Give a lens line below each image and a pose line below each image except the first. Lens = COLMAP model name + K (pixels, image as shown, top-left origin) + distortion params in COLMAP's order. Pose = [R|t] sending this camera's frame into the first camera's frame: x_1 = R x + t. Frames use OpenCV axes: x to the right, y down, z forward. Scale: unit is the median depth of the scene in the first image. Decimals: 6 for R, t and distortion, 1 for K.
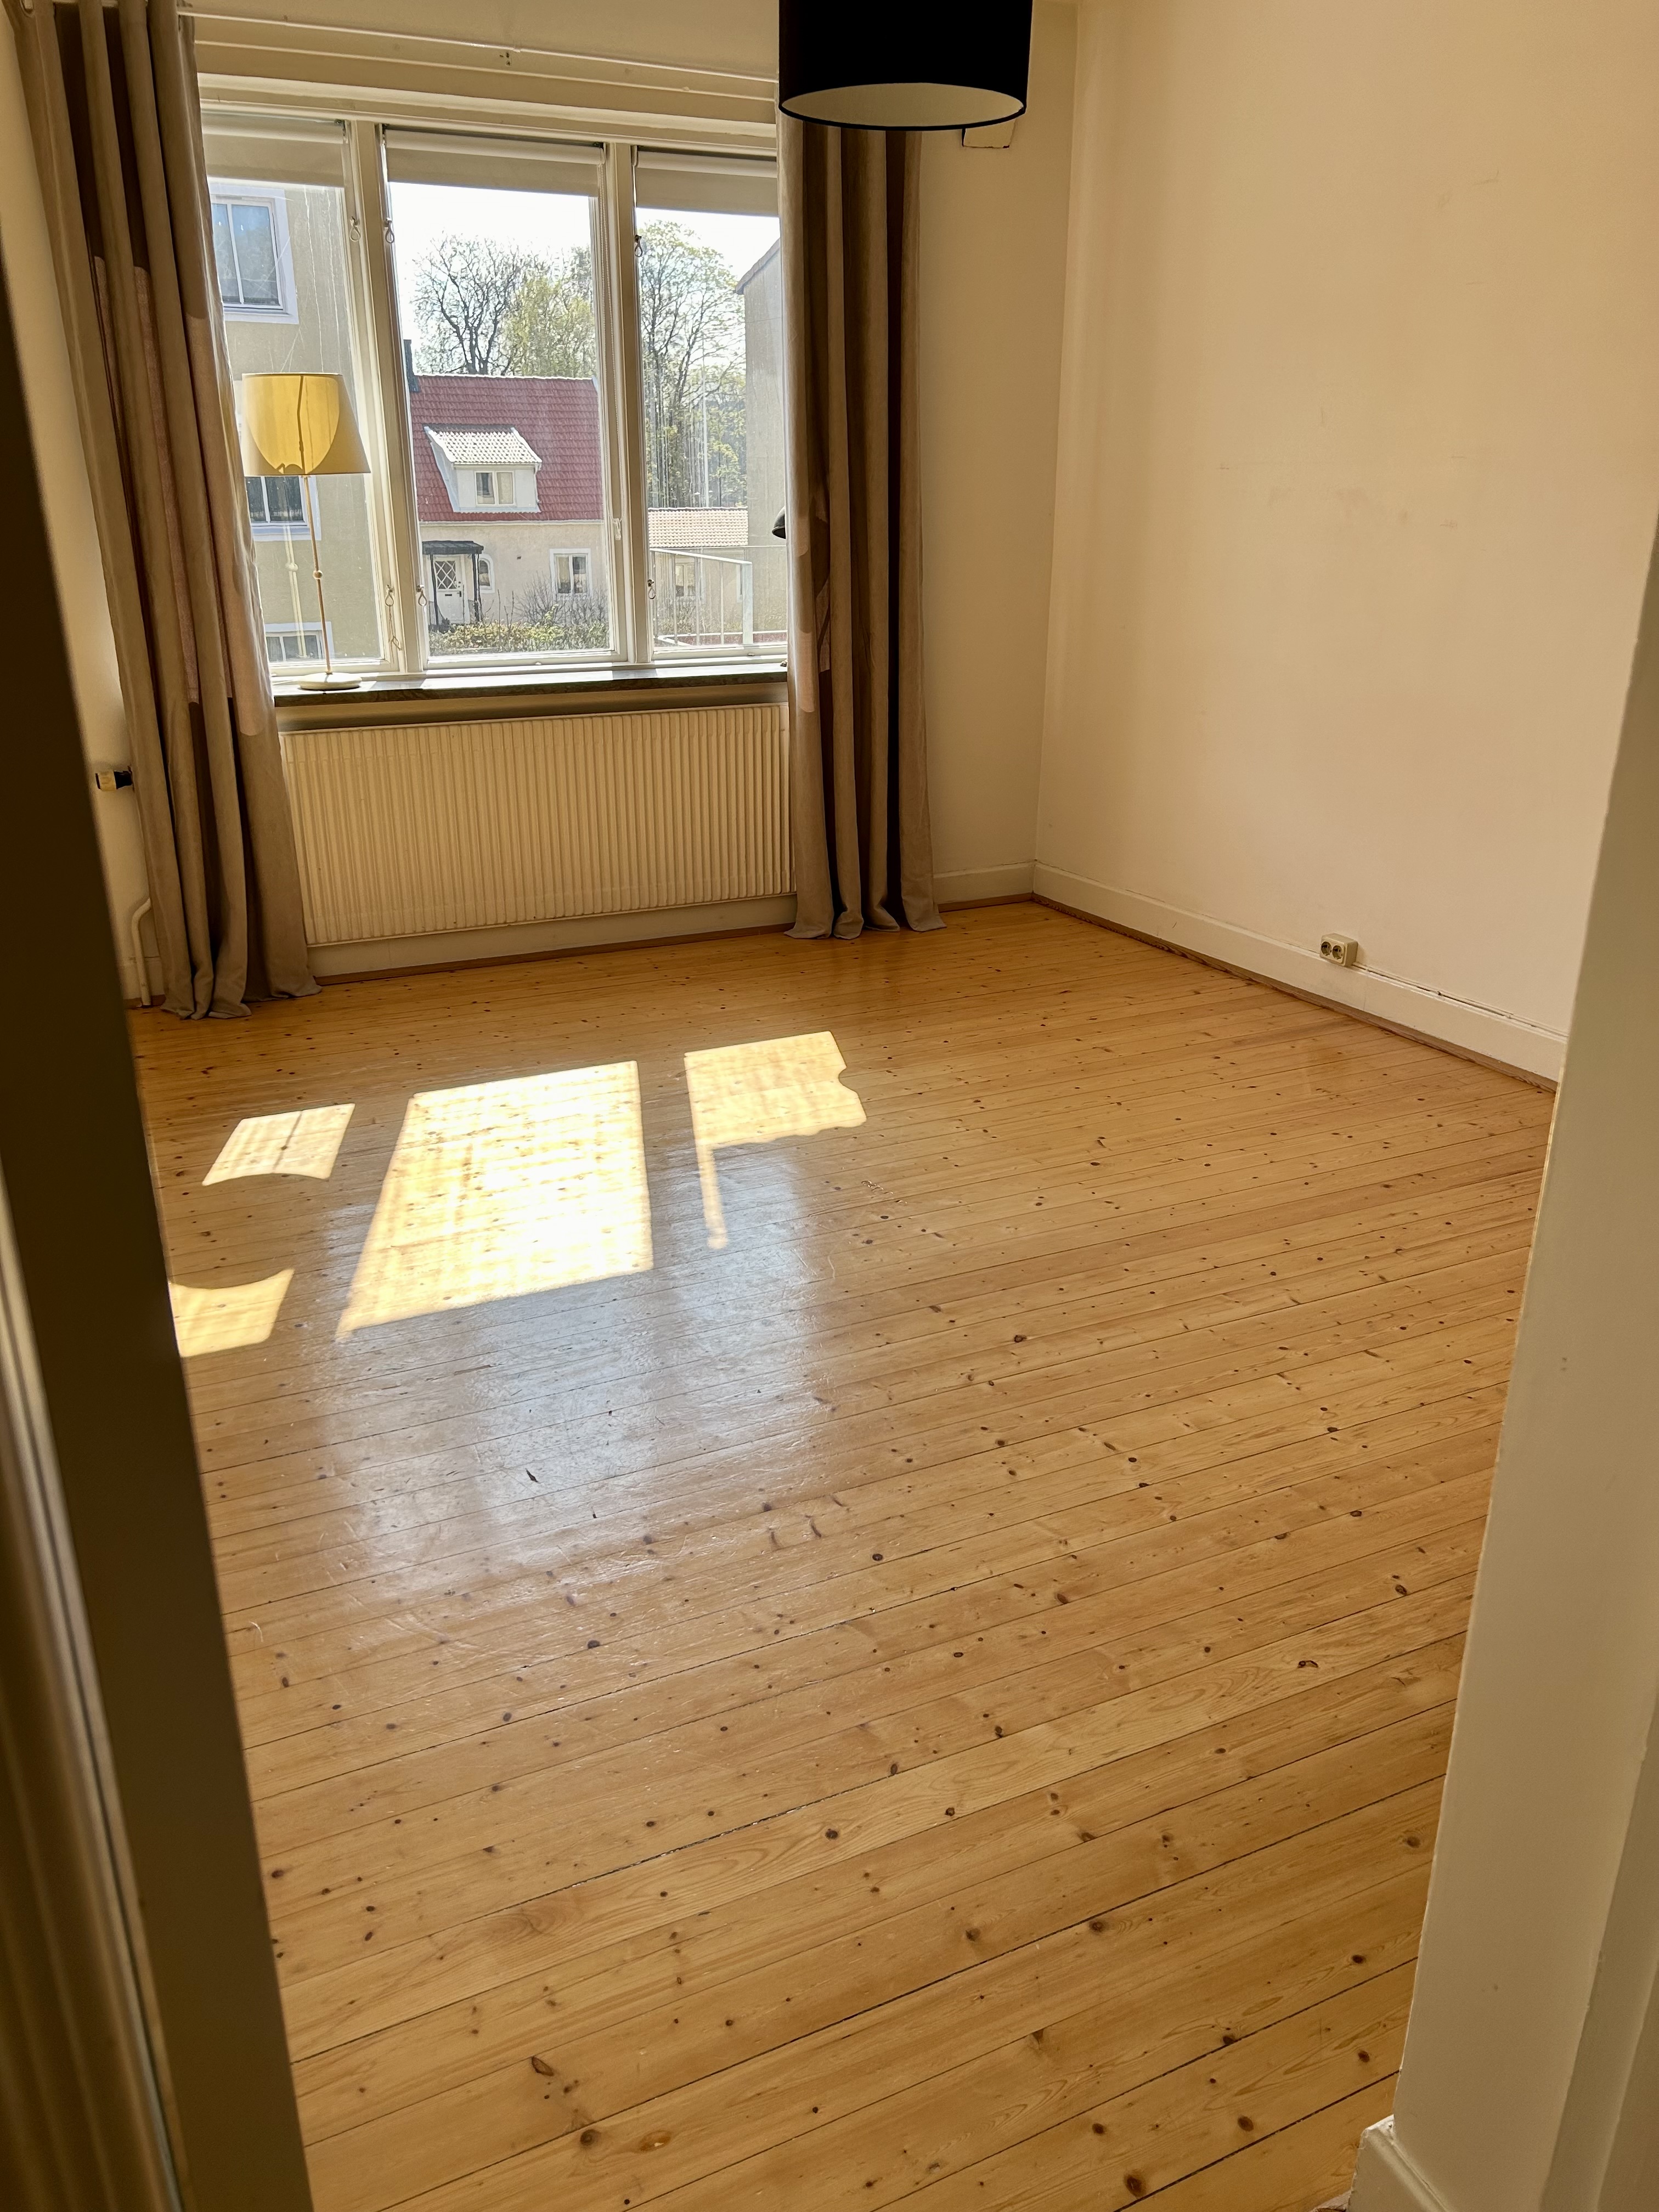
lens RADIAL K [[1679.2, 0, 845.9], [0, 1679.2, 1112.8], [0, 0, 1]] dist [0.056482, -0.036000]
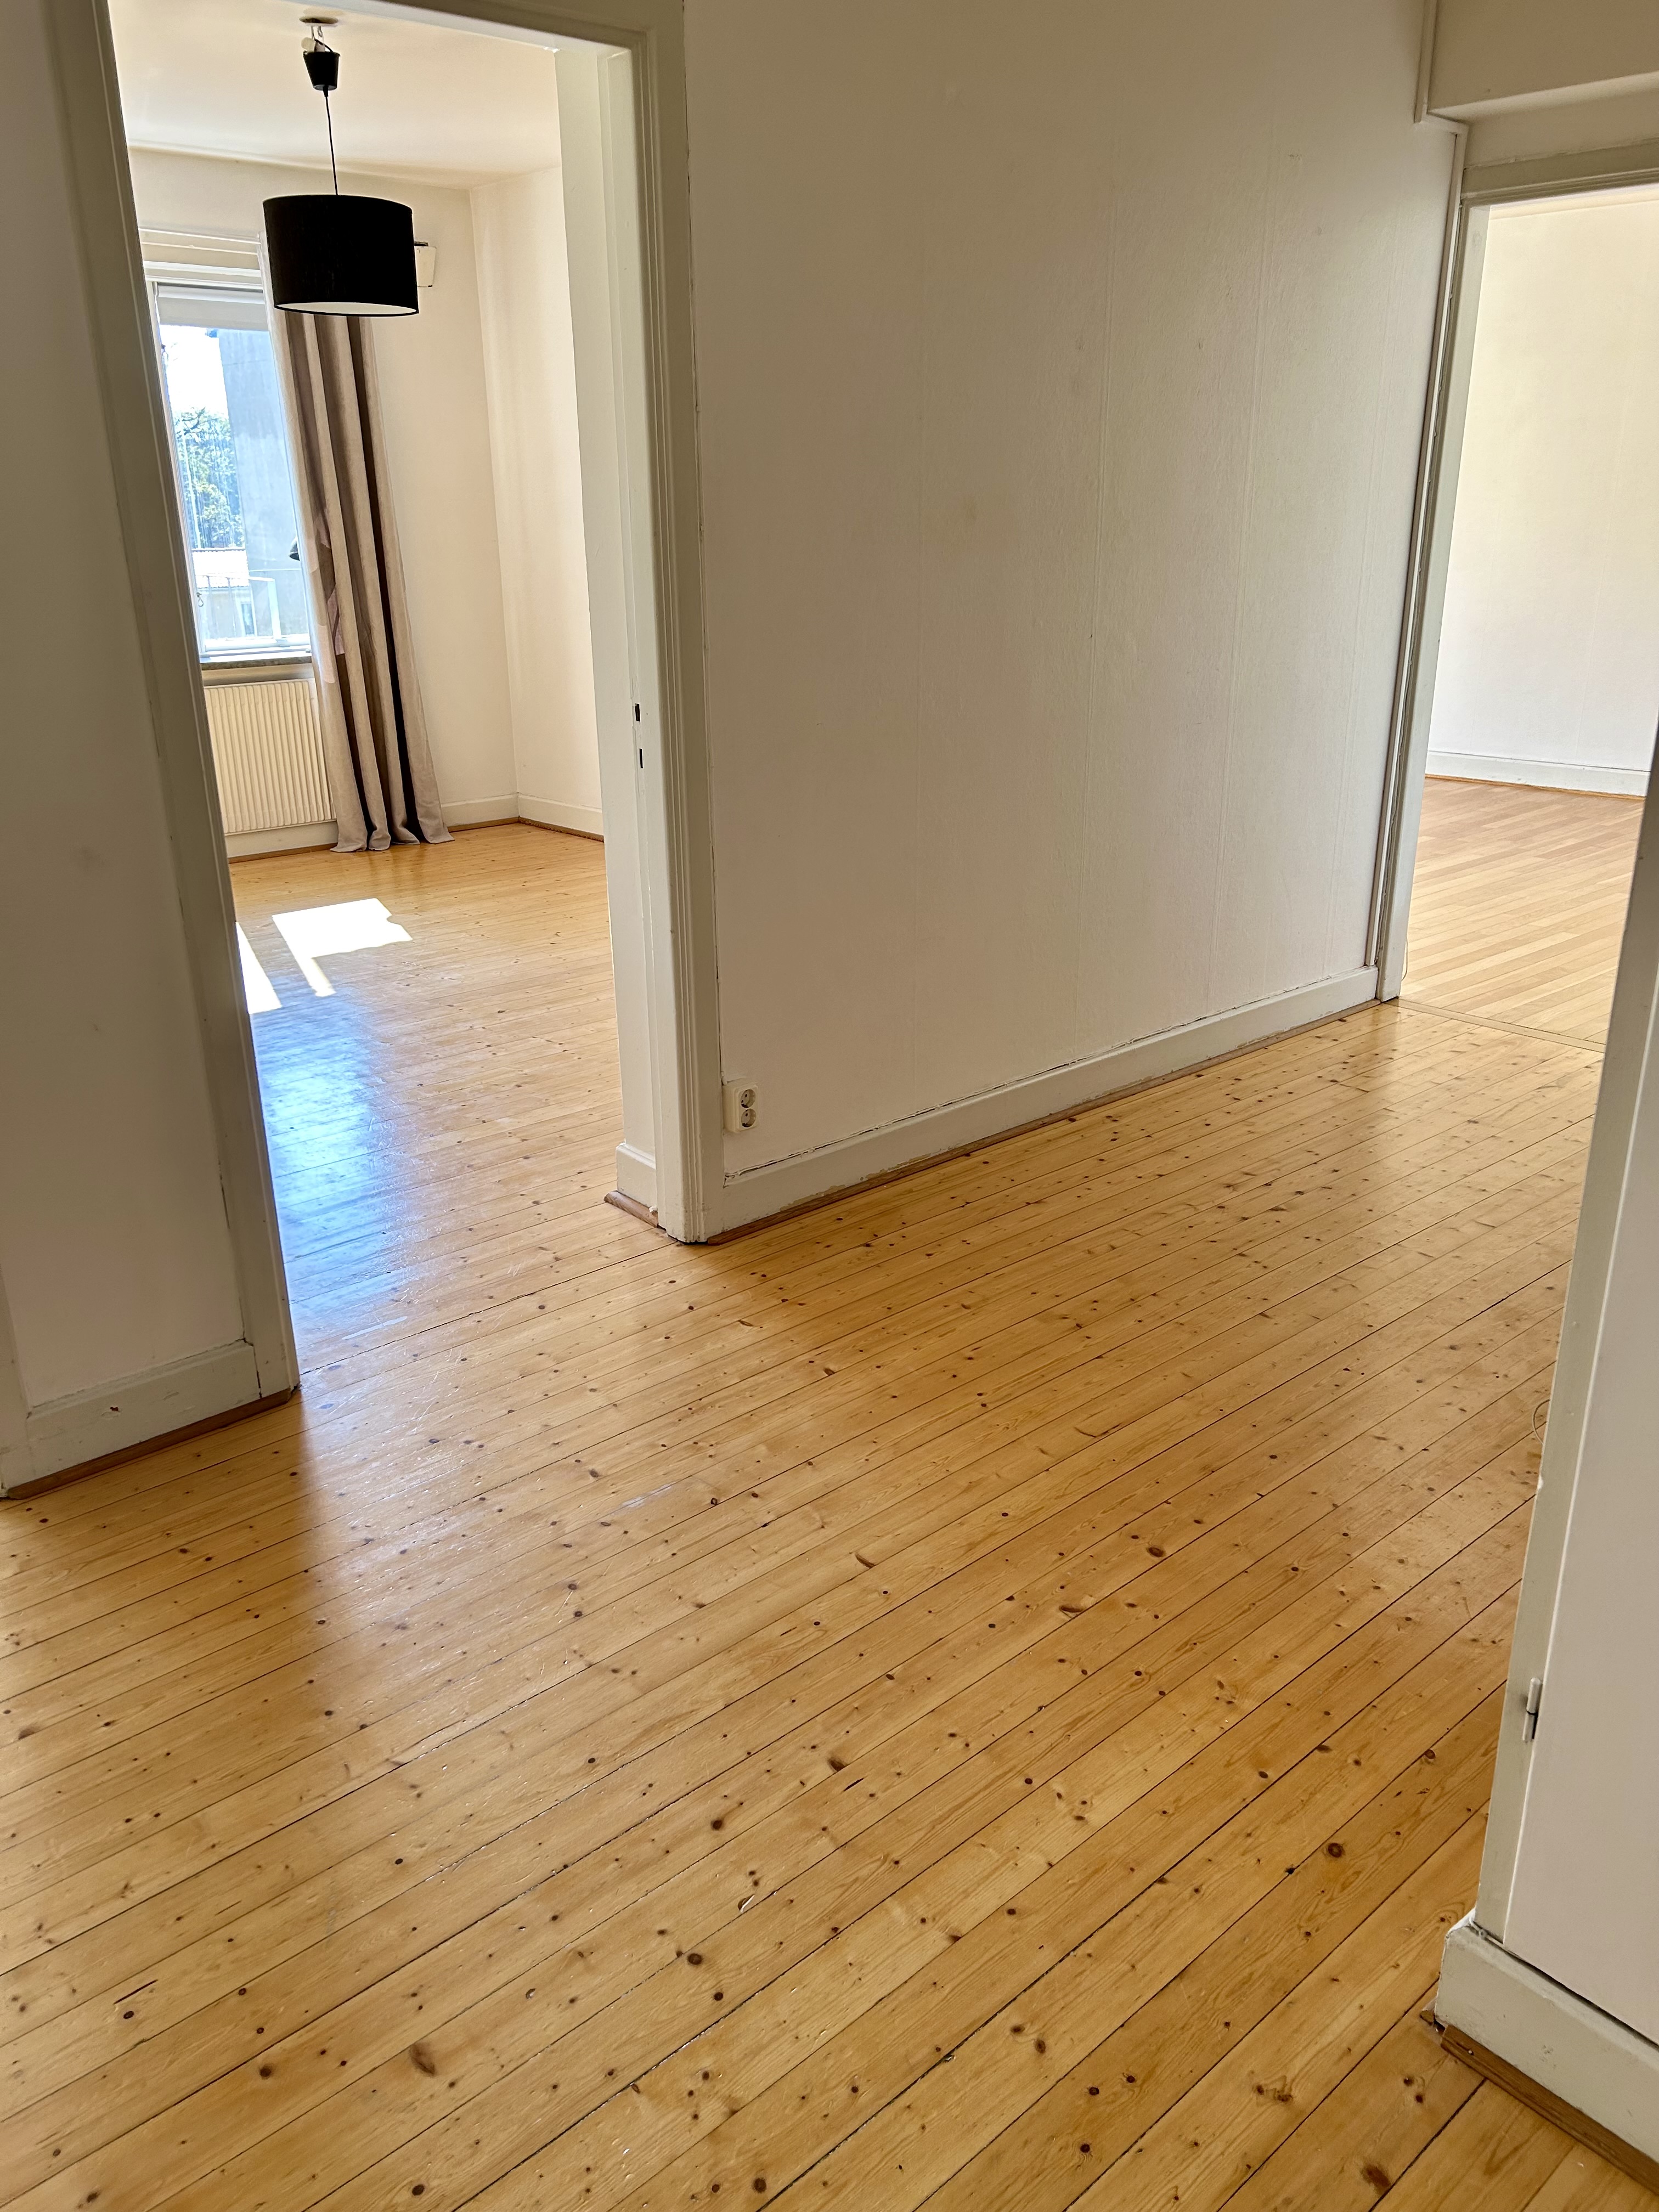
lens RADIAL K [[1679.2, 0, 834.5], [0, 1679.2, 1091.0], [0, 0, 1]] dist [0.056482, -0.036000]
pose [[0.964068, -0.105087, 0.243986, 0.002038], [0.112254, 0.993557, -0.015618, 0.152903], [-0.240773, 0.042445, 0.969653, -0.406455]]
